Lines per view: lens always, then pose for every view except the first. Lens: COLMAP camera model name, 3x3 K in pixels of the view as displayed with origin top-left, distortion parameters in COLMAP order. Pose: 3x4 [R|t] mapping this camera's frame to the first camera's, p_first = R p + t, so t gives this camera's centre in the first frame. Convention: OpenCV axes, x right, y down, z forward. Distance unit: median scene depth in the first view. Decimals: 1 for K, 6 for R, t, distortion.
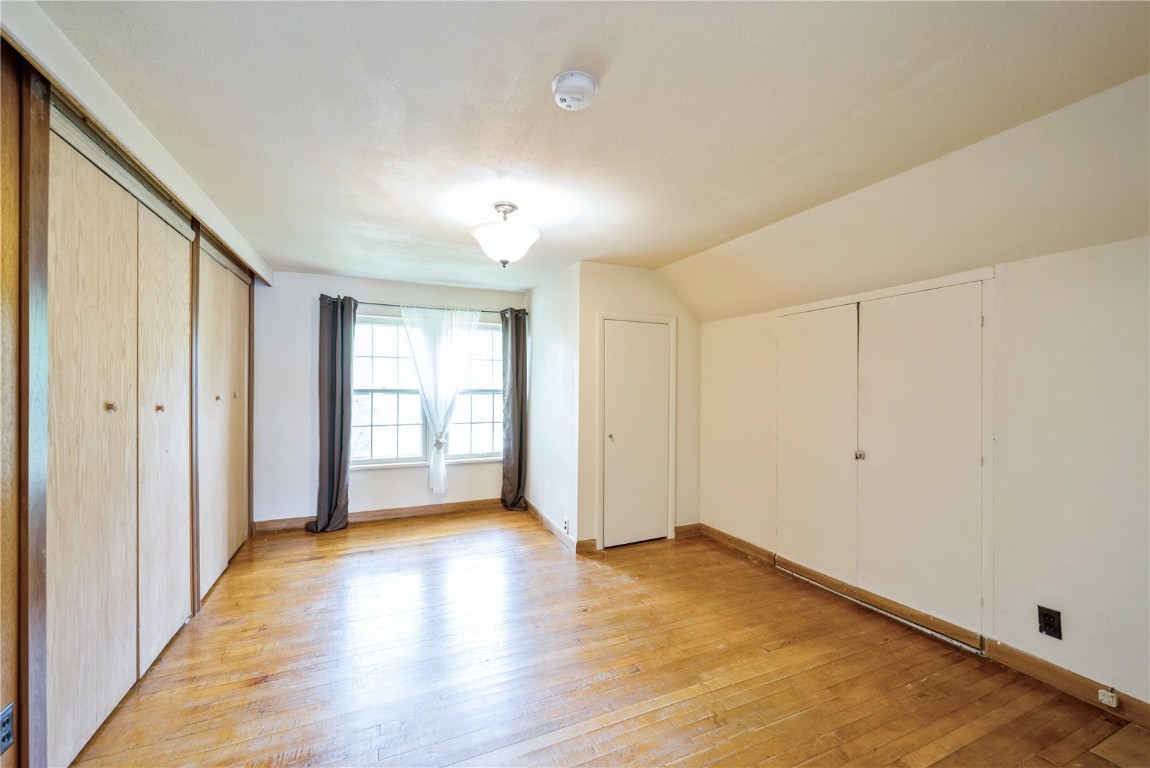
lens RADIAL K [[463.7, 0, 573.6], [0, 463.7, 390.7], [0, 0, 1]] dist [-0.000237, 0.000043]
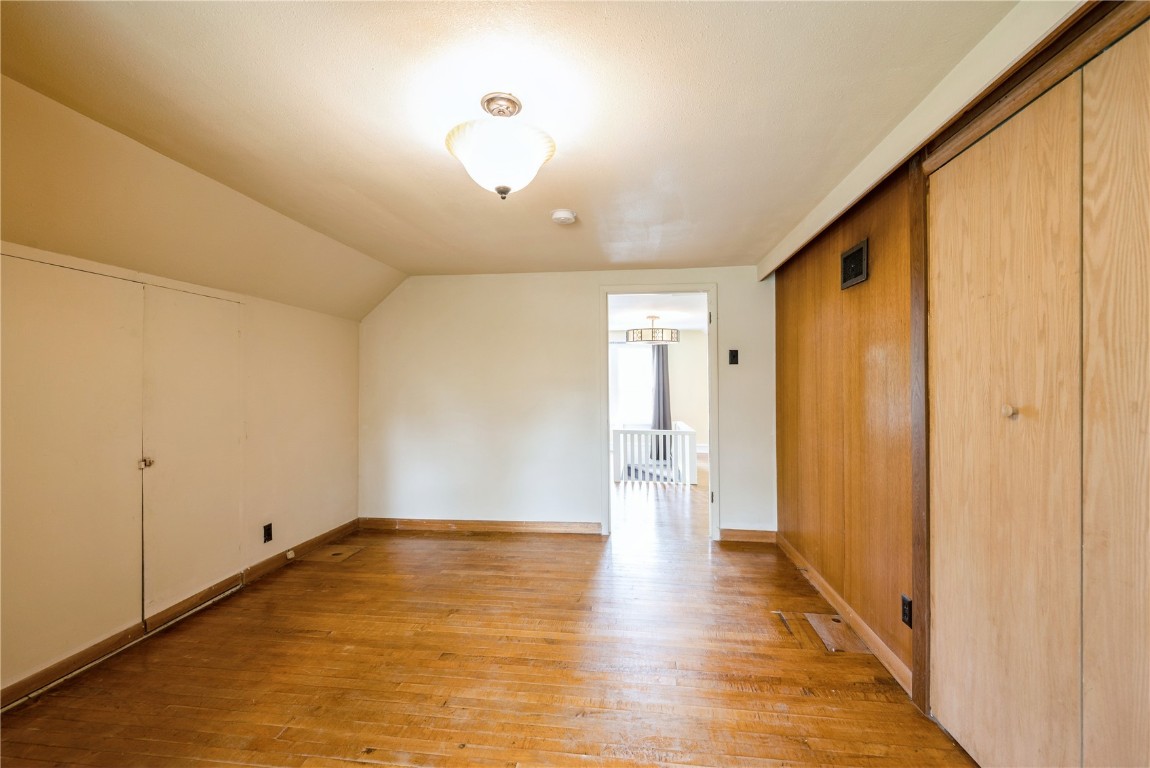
lens RADIAL K [[486.5, 0, 572.8], [0, 486.5, 383.4], [0, 0, 1]] dist [0.002566, 0.000317]
pose [[-0.849663, -0.003499, 0.527315, -0.653540], [0.003132, 0.999927, 0.011683, -0.019587], [-0.527318, 0.011578, -0.849589, 1.690010]]
